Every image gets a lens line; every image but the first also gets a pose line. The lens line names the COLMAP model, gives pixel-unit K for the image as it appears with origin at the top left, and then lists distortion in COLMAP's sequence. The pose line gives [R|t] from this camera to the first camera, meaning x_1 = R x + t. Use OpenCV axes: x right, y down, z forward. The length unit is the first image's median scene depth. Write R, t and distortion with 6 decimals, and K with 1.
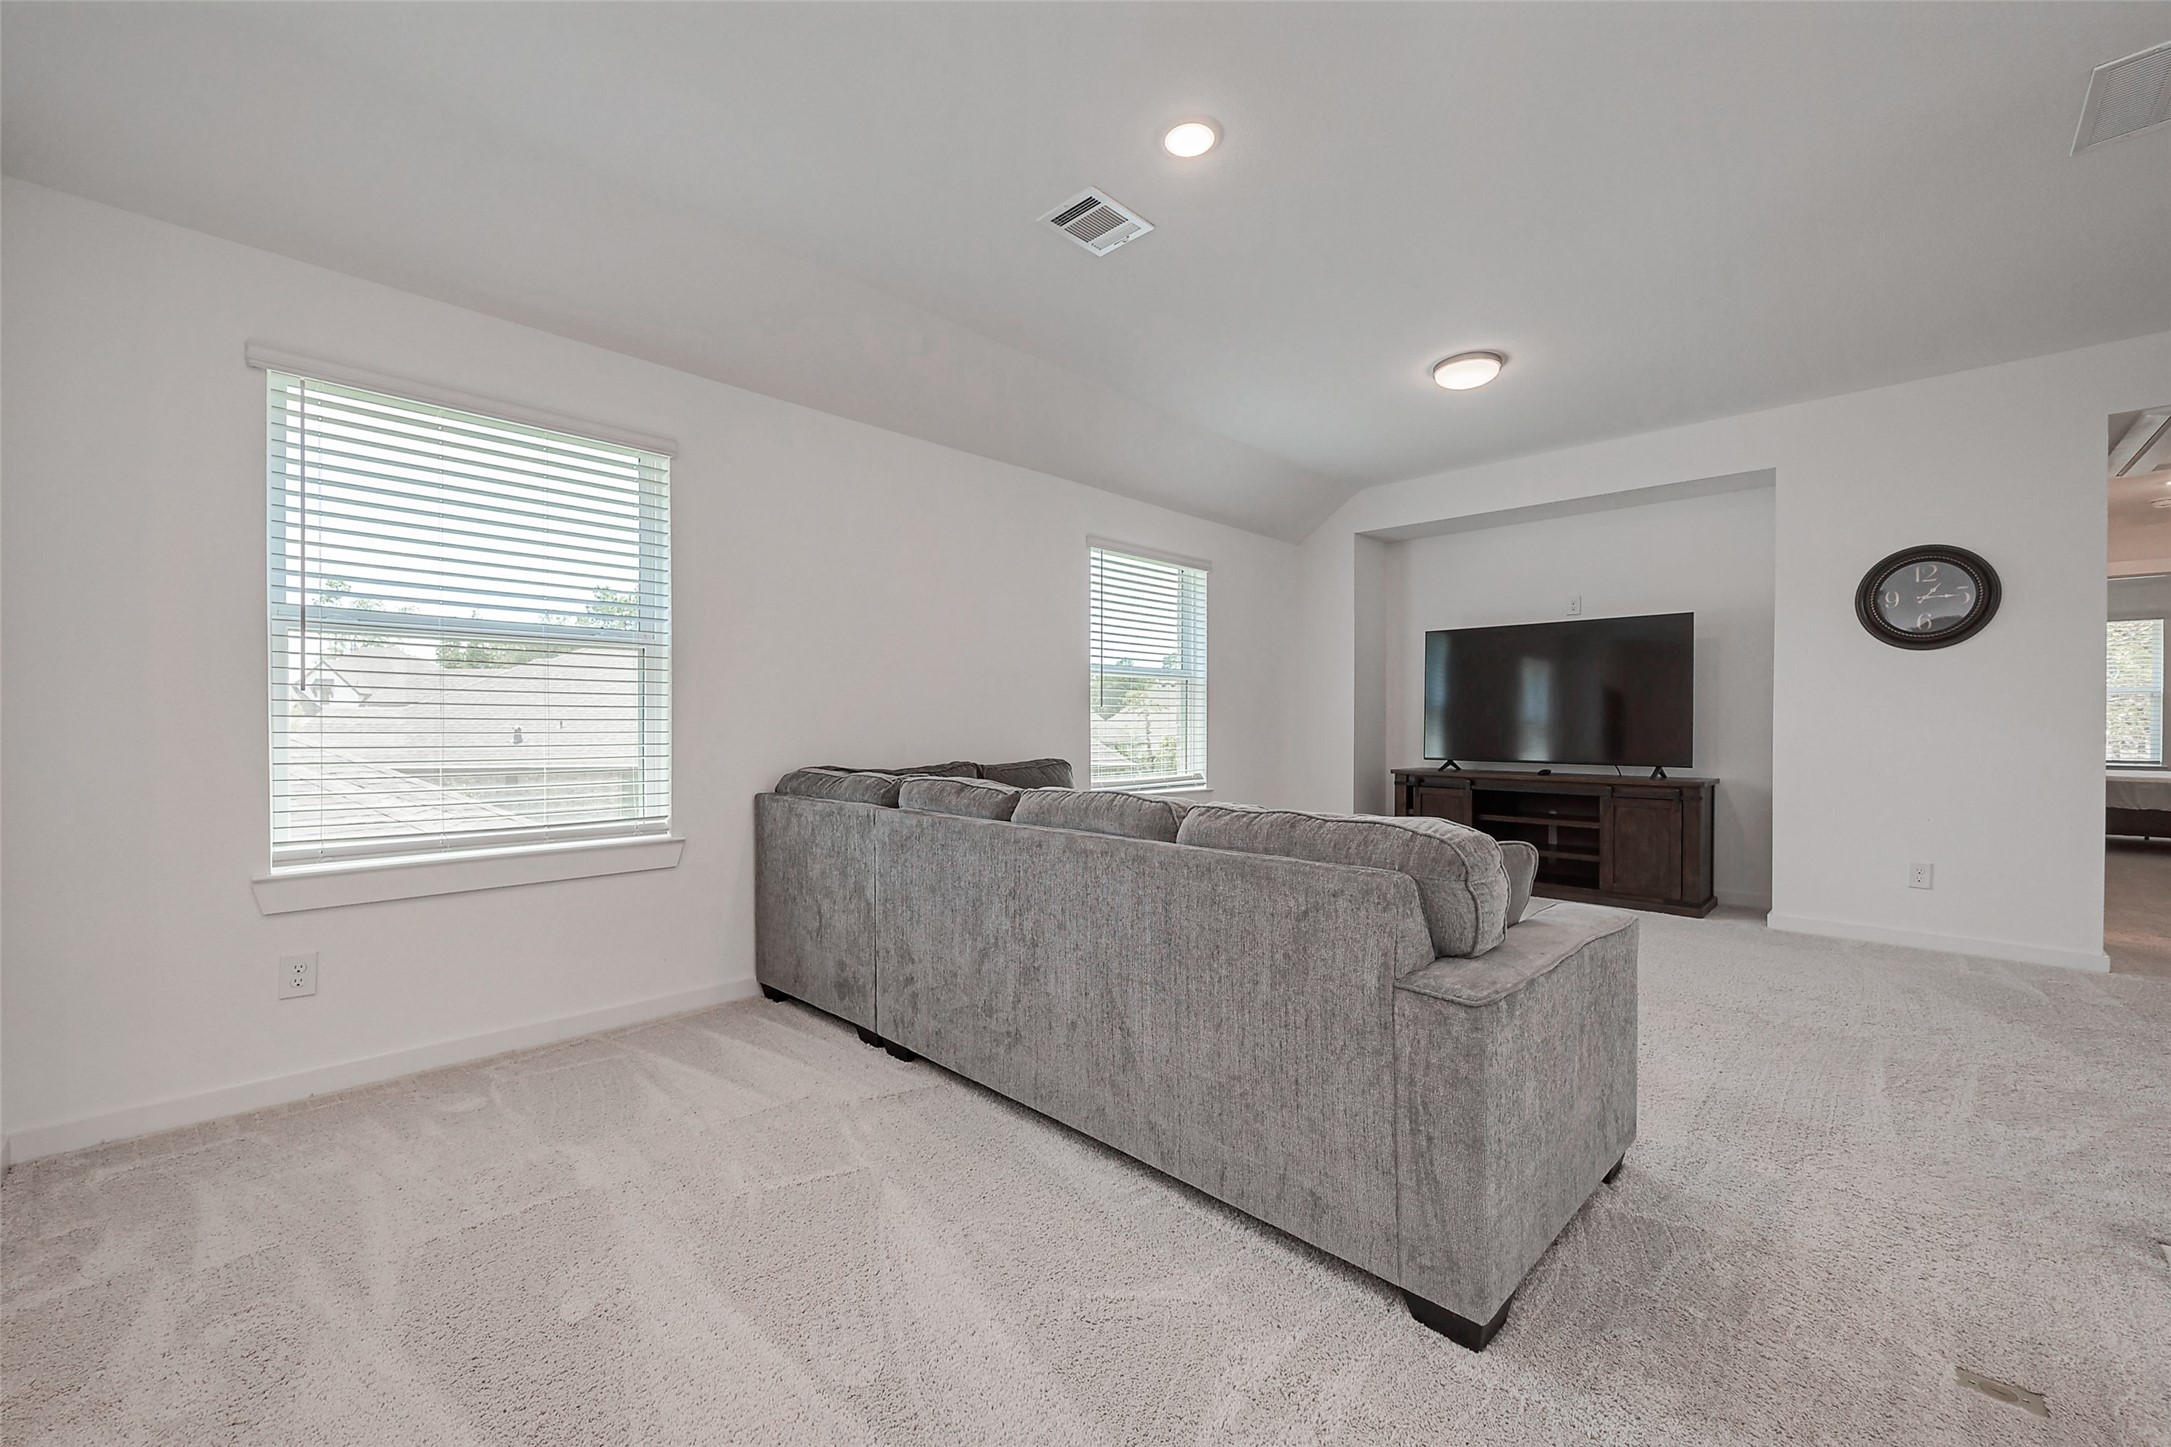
lens RADIAL K [[865.2, 0, 1093.6], [0, 865.2, 728.7], [0, 0, 1]] dist [0.000951, 0.000228]
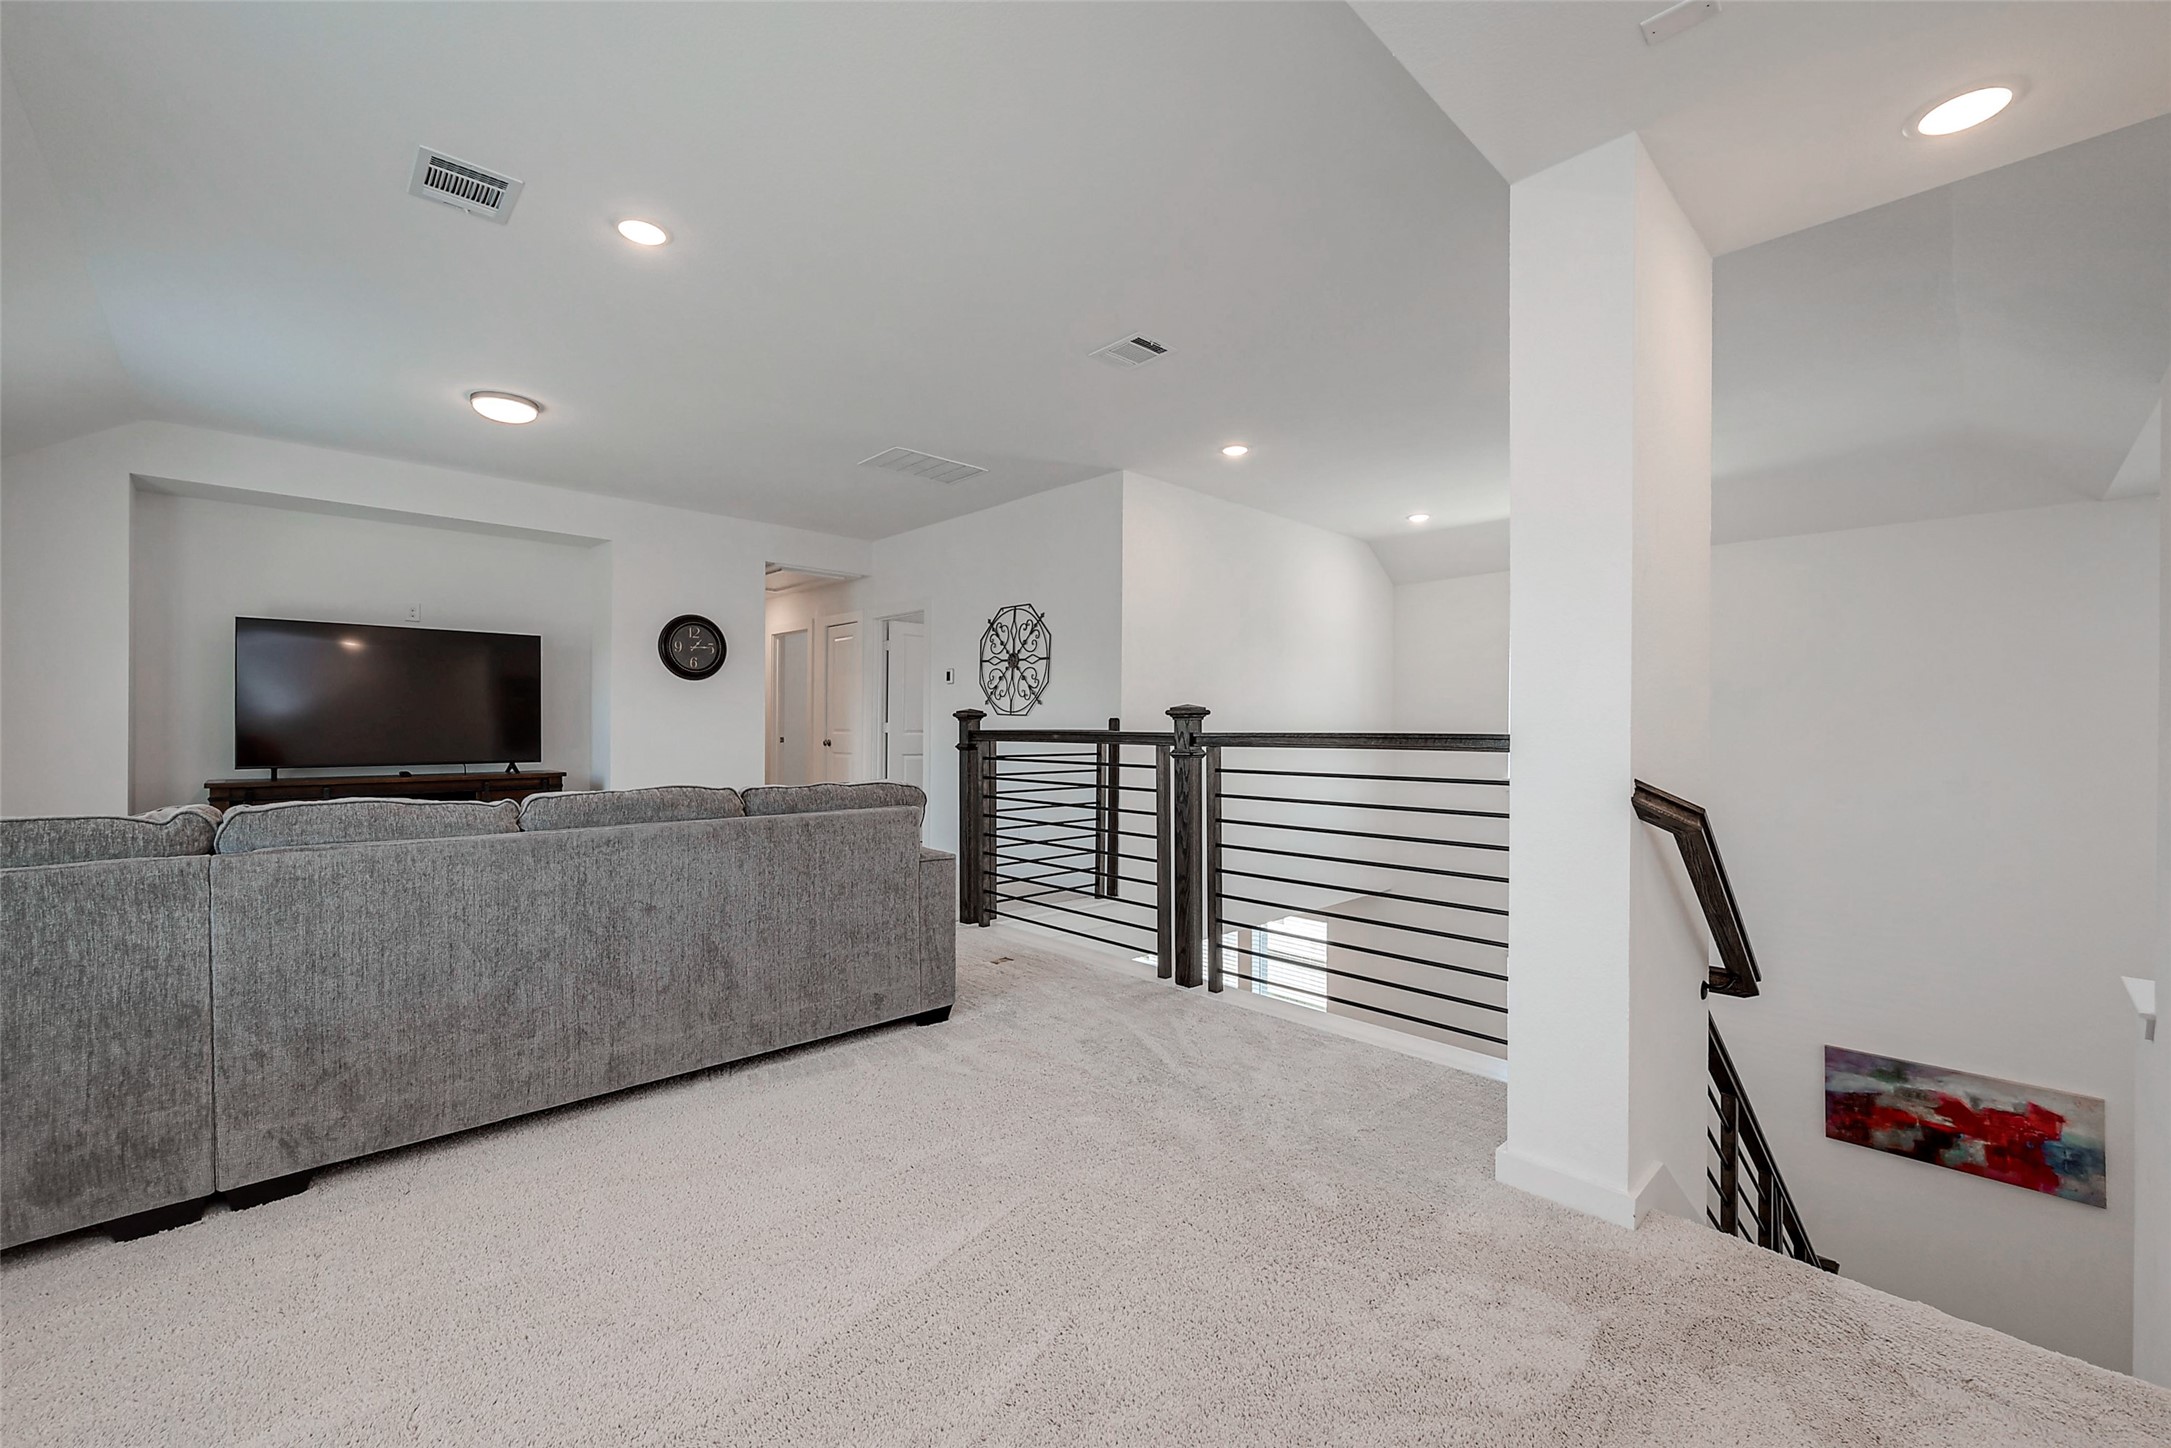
lens RADIAL K [[865.2, 0, 1093.6], [0, 865.2, 729.2], [0, 0, 1]] dist [0.000951, 0.000228]
pose [[0.033696, -0.005148, 0.999419, -0.736232], [0.005770, 0.999971, 0.004956, -0.004301], [-0.999415, 0.005600, 0.033725, 0.245126]]
